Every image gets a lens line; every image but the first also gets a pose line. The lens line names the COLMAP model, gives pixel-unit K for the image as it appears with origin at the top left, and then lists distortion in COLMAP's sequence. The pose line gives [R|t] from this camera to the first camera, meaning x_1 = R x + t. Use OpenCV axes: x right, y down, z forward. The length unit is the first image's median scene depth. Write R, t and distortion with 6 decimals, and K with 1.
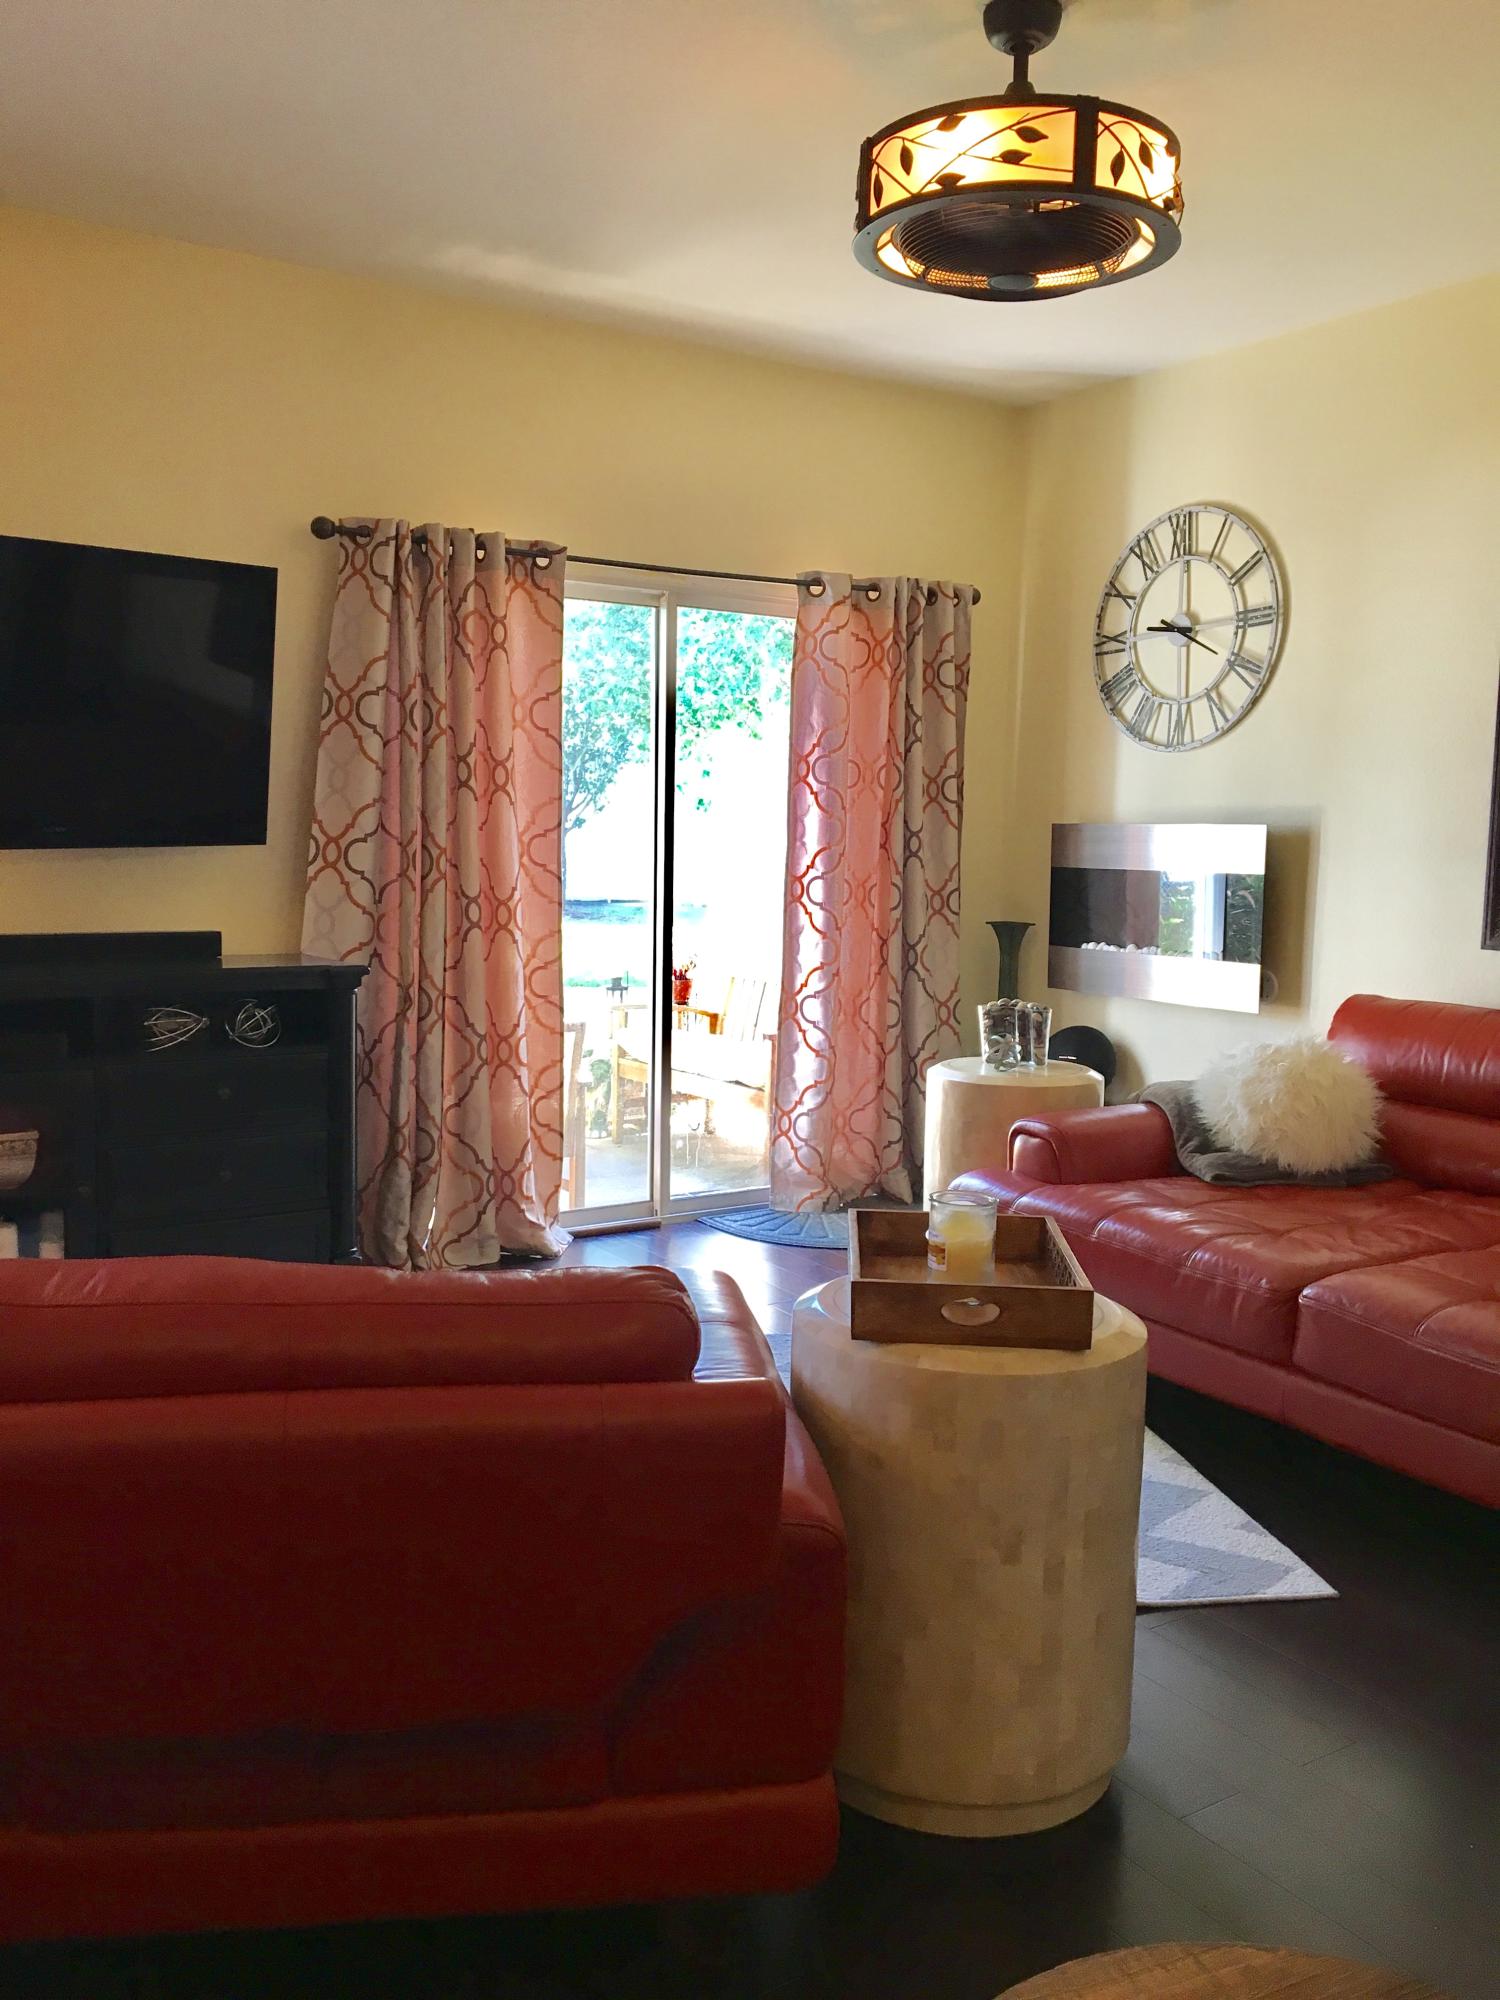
lens RADIAL K [[1679.4, 0, 750.0], [0, 1679.4, 1000.0], [0, 0, 1]] dist [0.132075, -0.280338]
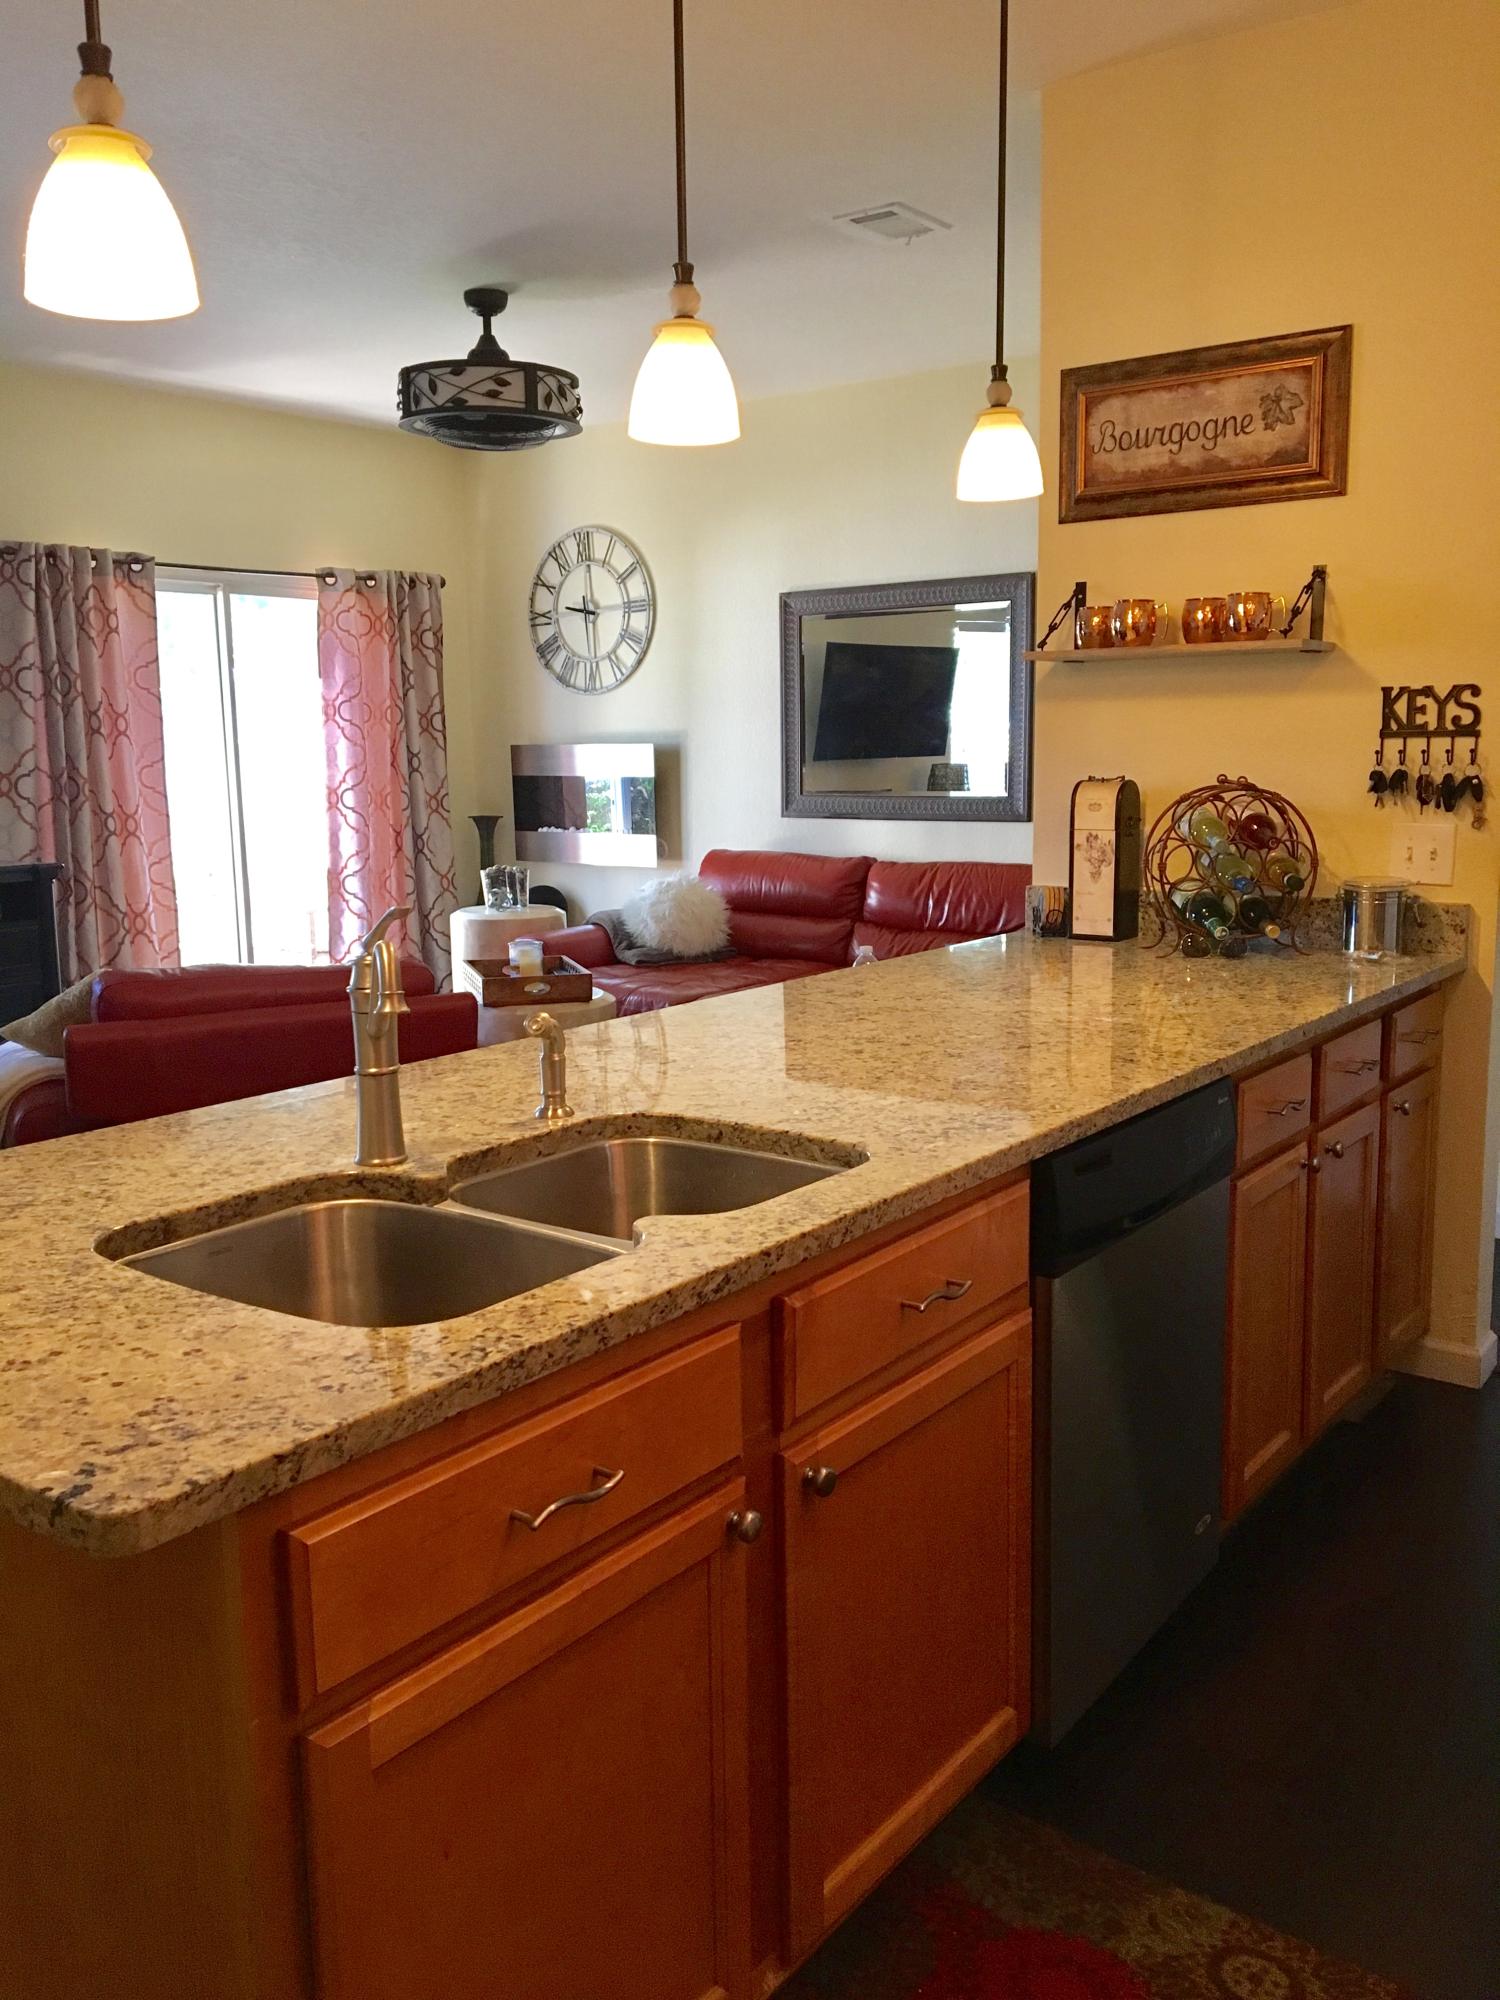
lens RADIAL K [[1679.4, 0, 750.0], [0, 1679.4, 1000.0], [0, 0, 1]] dist [0.132075, -0.280338]
pose [[0.939435, -0.084682, 0.332101, -0.137224], [0.065655, 0.995514, 0.068123, 0.029155], [-0.336380, -0.042193, 0.940781, -0.467276]]
